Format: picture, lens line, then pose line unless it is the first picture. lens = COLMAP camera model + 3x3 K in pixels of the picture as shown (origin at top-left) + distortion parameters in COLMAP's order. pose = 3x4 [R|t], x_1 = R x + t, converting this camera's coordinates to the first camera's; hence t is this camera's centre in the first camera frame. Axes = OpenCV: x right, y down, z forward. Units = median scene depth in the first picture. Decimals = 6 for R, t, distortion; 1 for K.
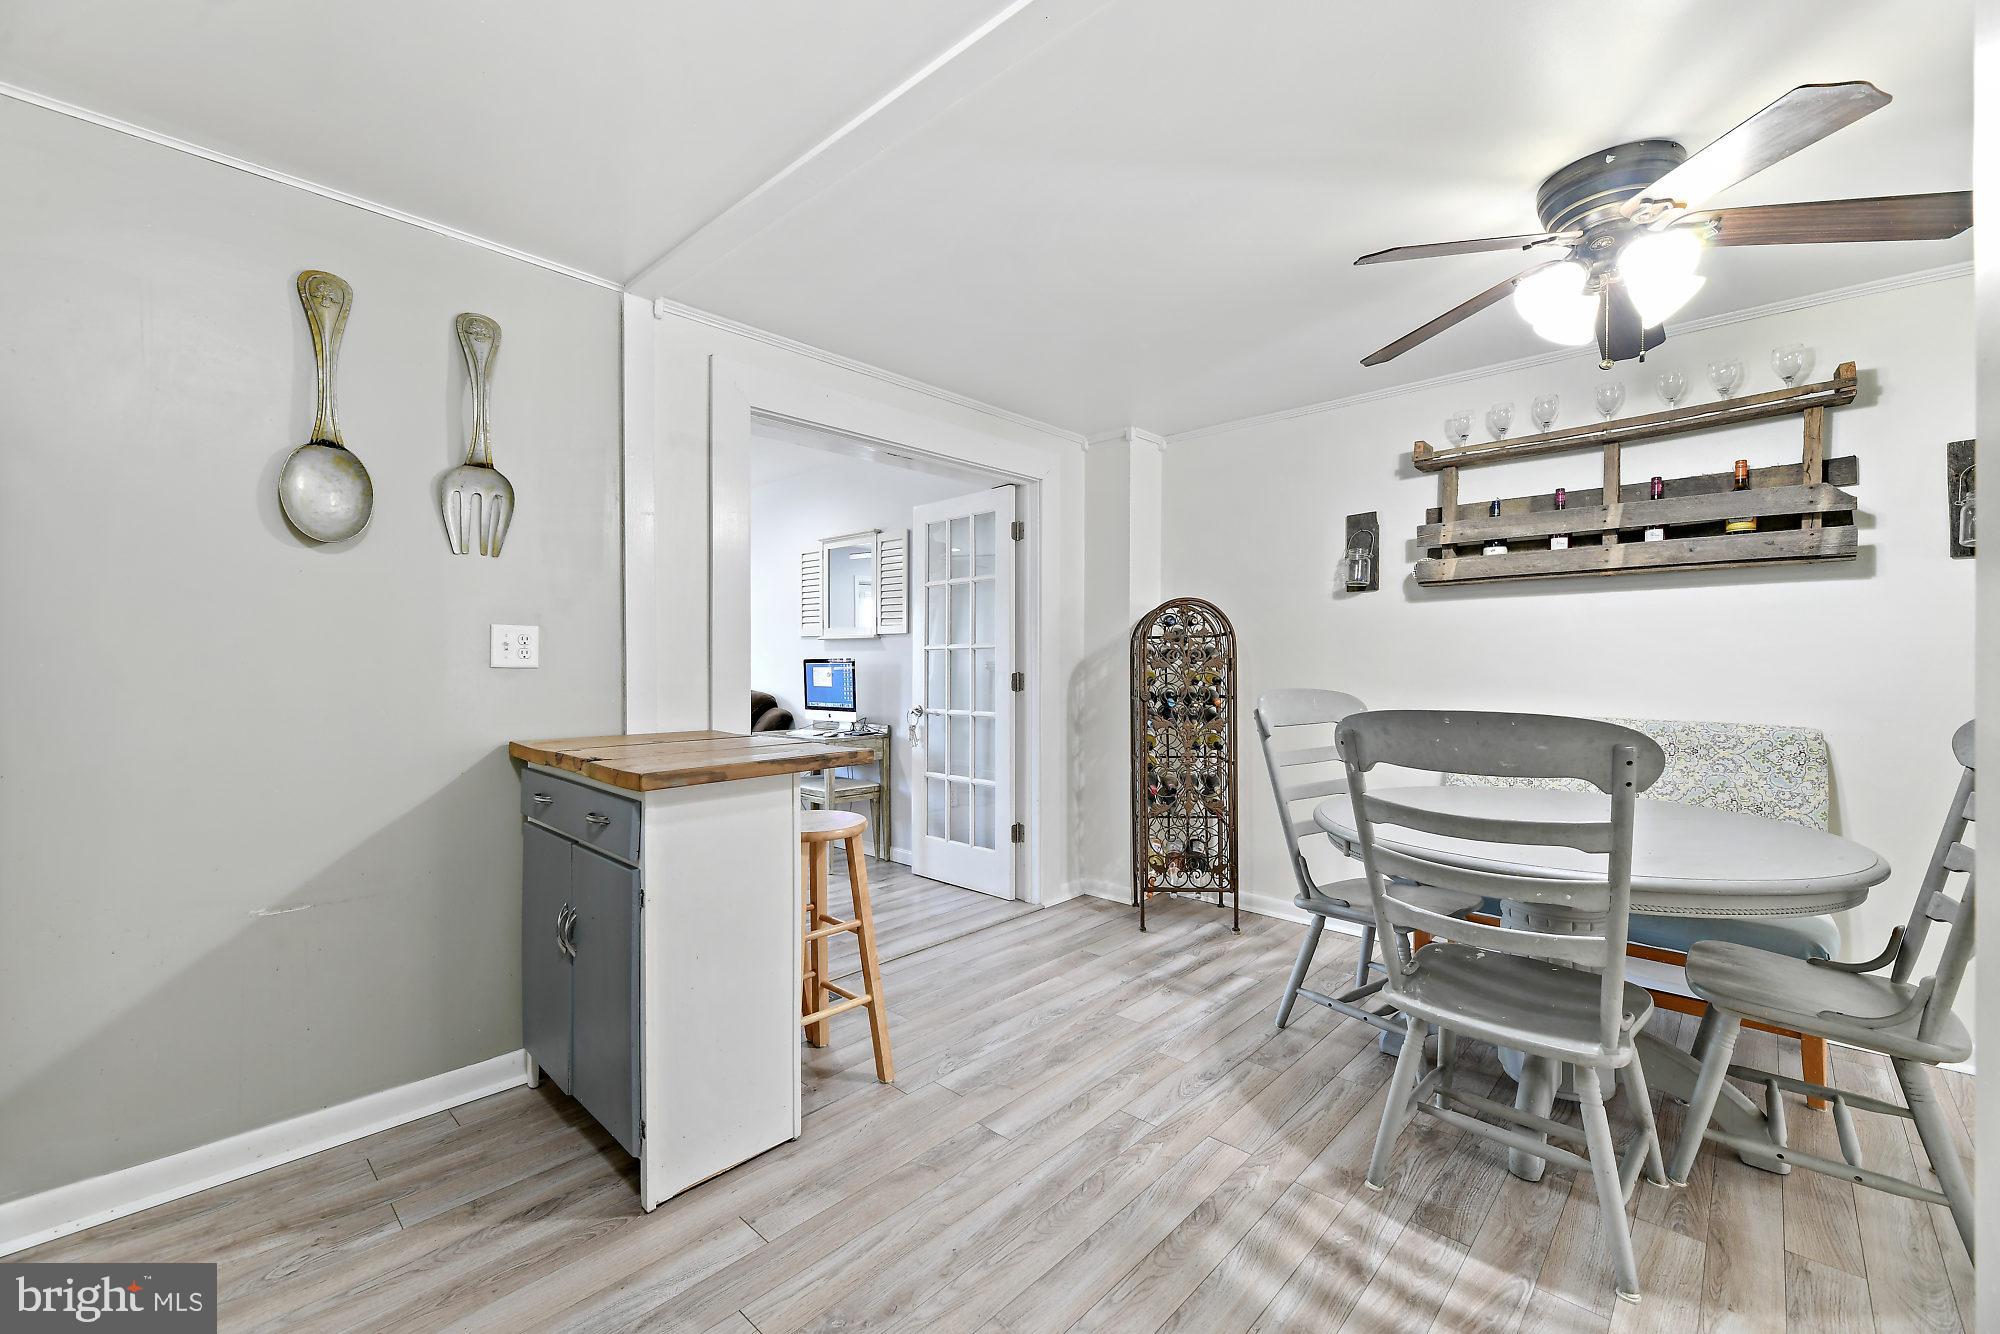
lens RADIAL K [[826.1, 0, 970.2], [0, 826.1, 667.0], [0, 0, 1]] dist [-0.002463, -0.001892]
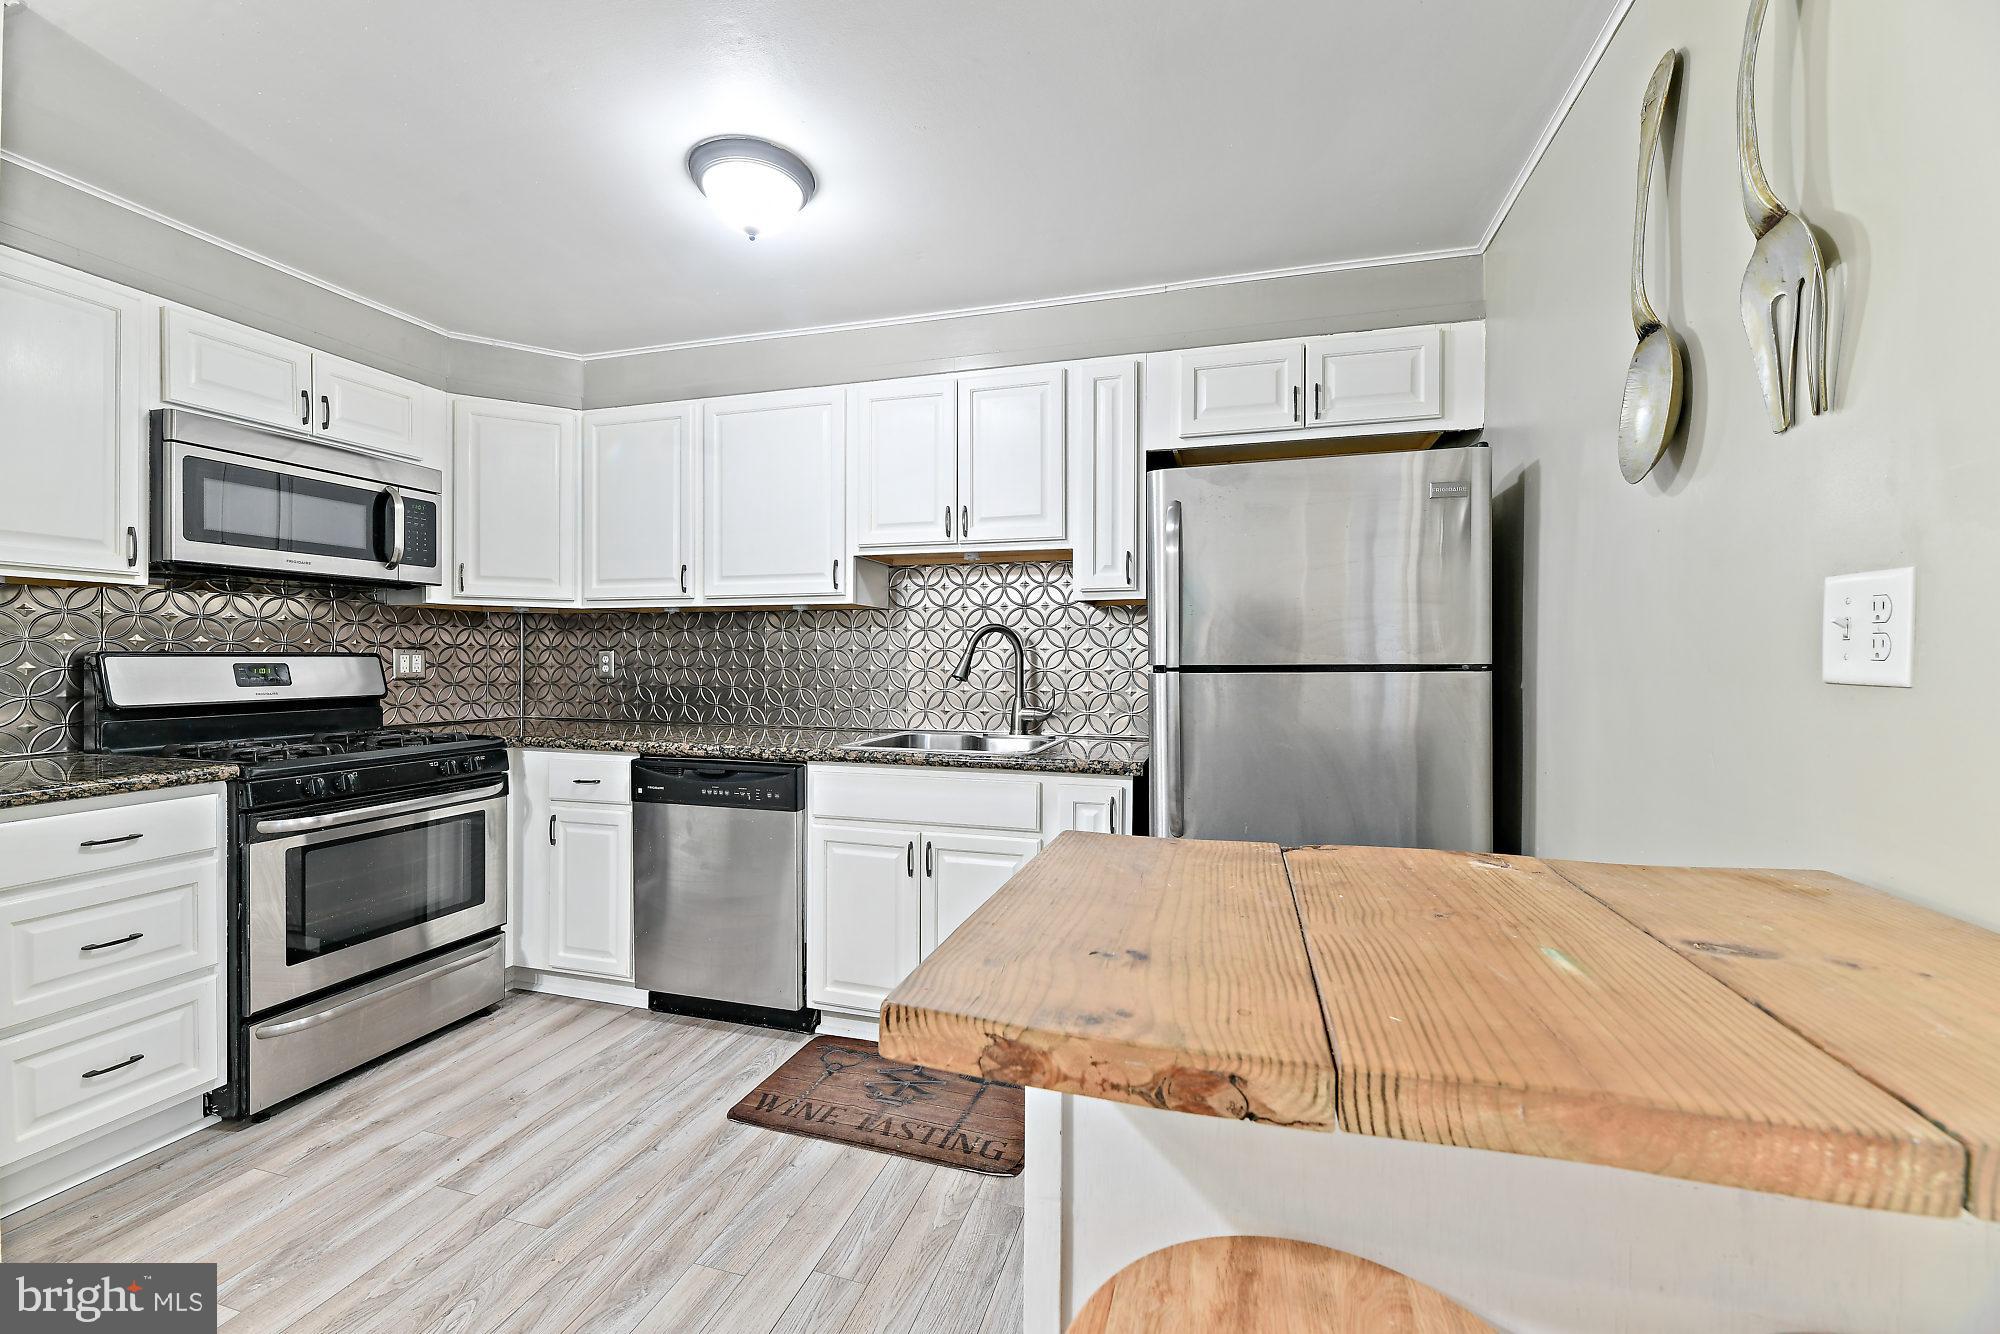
lens RADIAL K [[826.1, 0, 1003.2], [0, 826.1, 663.1], [0, 0, 1]] dist [-0.002463, -0.001892]
pose [[-0.881445, -0.005498, -0.472255, -0.032803], [-0.010121, 0.999923, 0.007249, -0.009455], [0.472178, 0.011170, -0.881432, 1.343306]]
